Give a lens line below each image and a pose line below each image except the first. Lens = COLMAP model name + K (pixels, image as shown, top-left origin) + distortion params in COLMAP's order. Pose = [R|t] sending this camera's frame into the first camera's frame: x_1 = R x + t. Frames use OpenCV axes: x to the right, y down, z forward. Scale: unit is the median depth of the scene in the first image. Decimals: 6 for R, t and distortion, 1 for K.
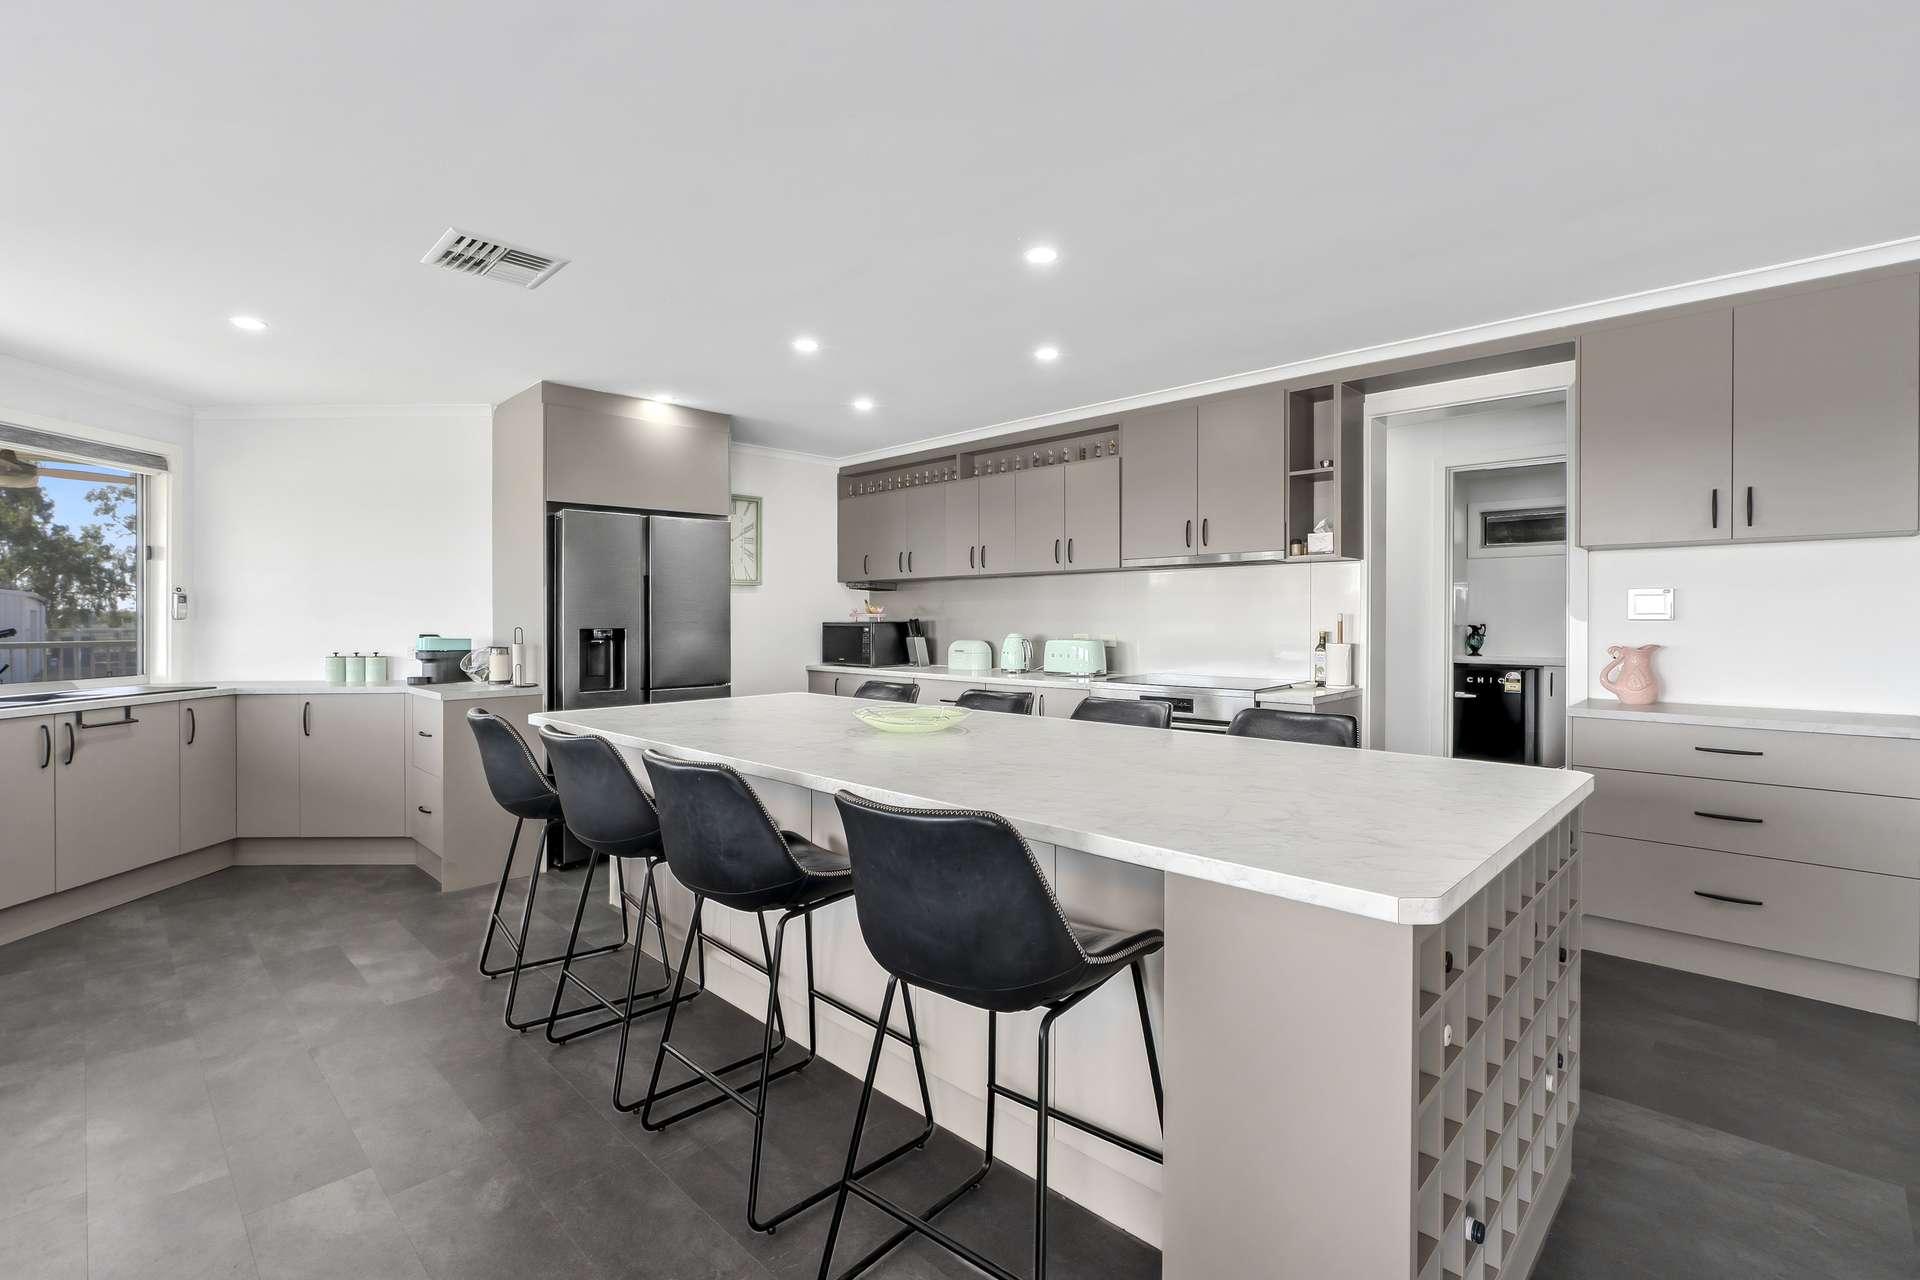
lens RADIAL K [[862.1, 0, 960.0], [0, 862.1, 640.0], [0, 0, 1]] dist [-0.000322, 0.000139]
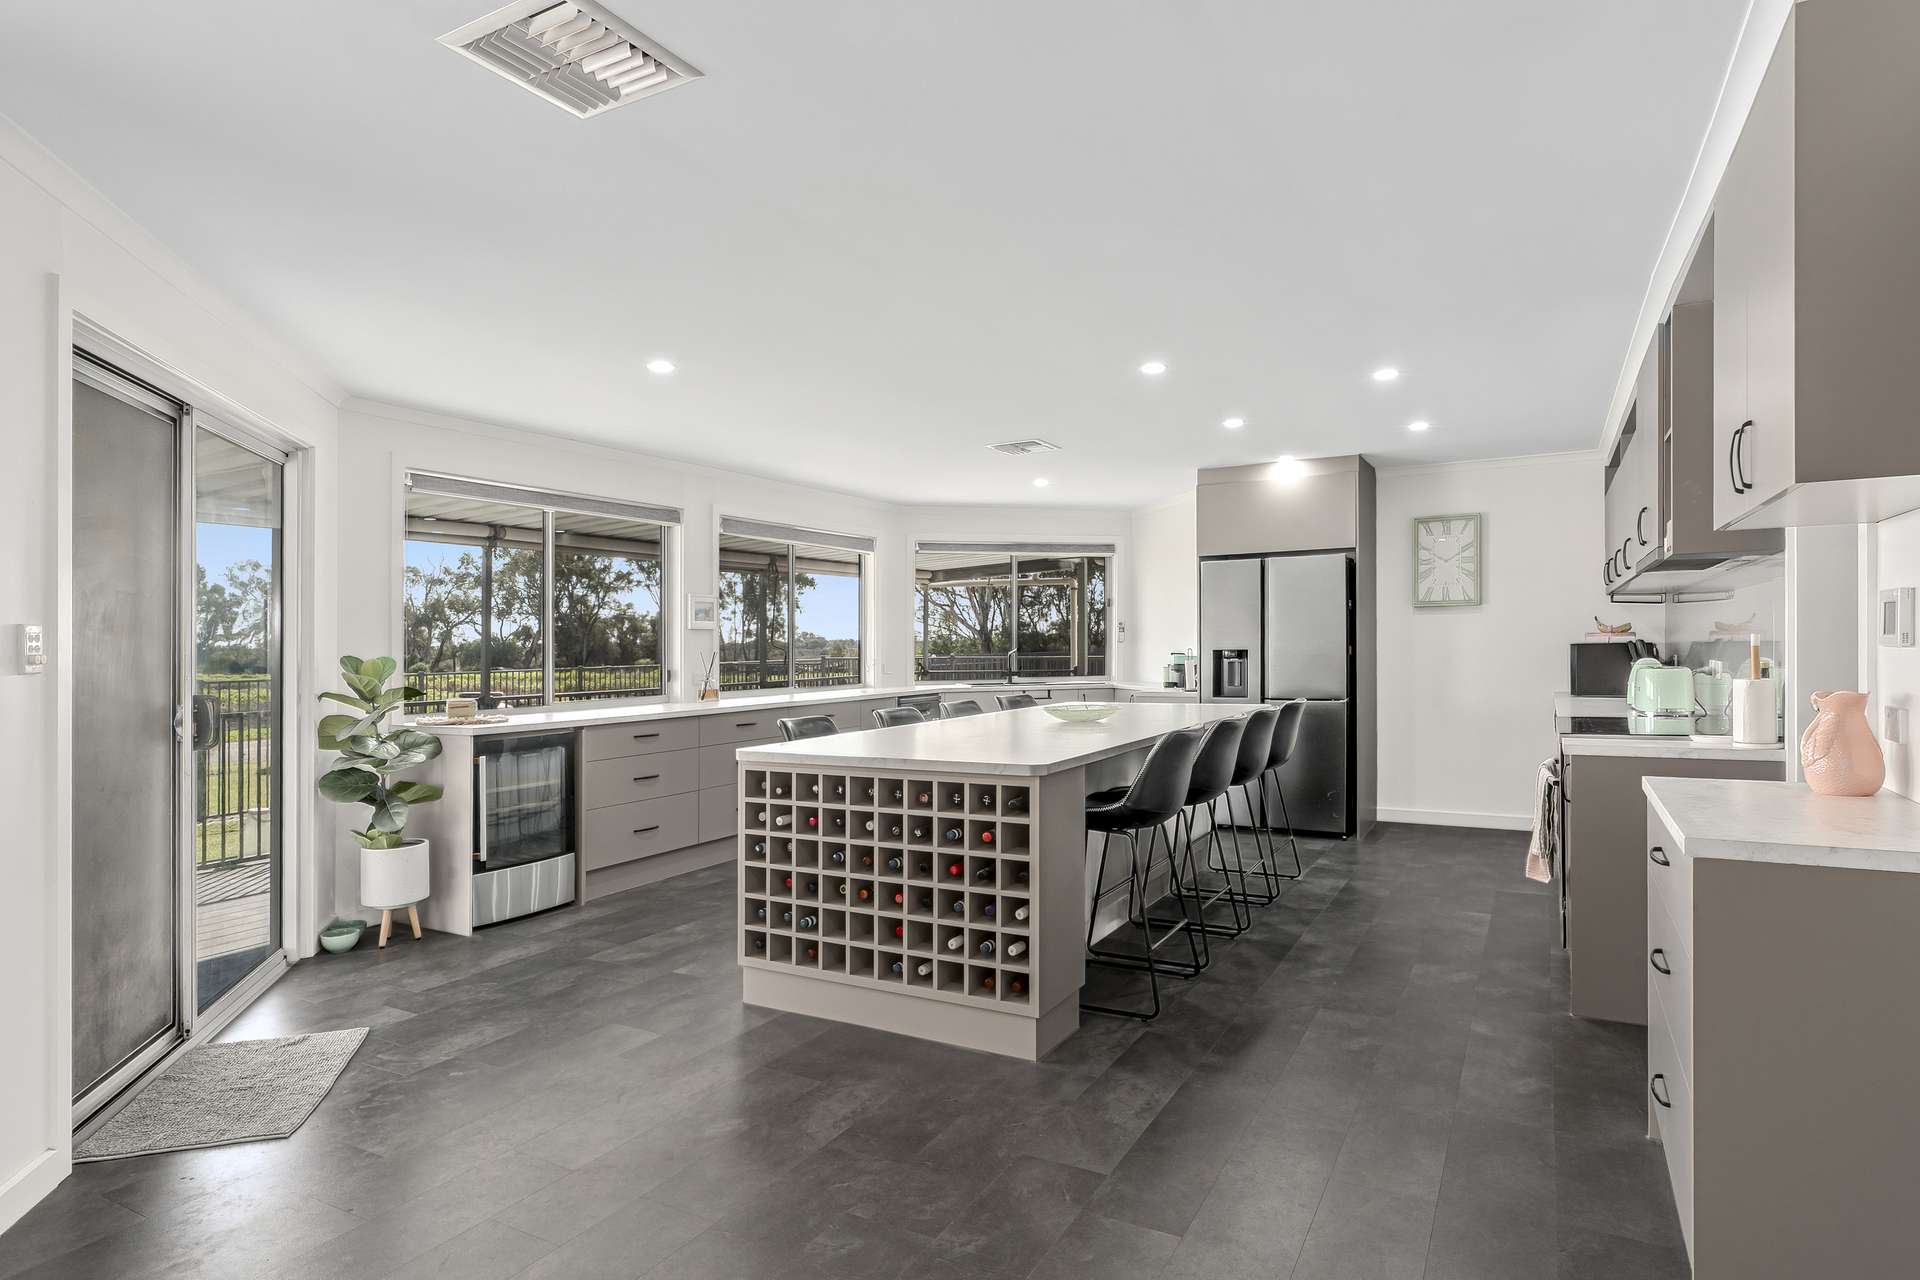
lens RADIAL K [[1043.5, 0, 960.0], [0, 1043.5, 640.0], [0, 0, 1]] dist [-0.000237, -0.000028]
pose [[0.255695, -0.004896, -0.966745, 0.993245], [-0.016723, 0.999815, -0.009486, -0.005899], [0.966613, 0.018592, 0.255565, 0.206025]]
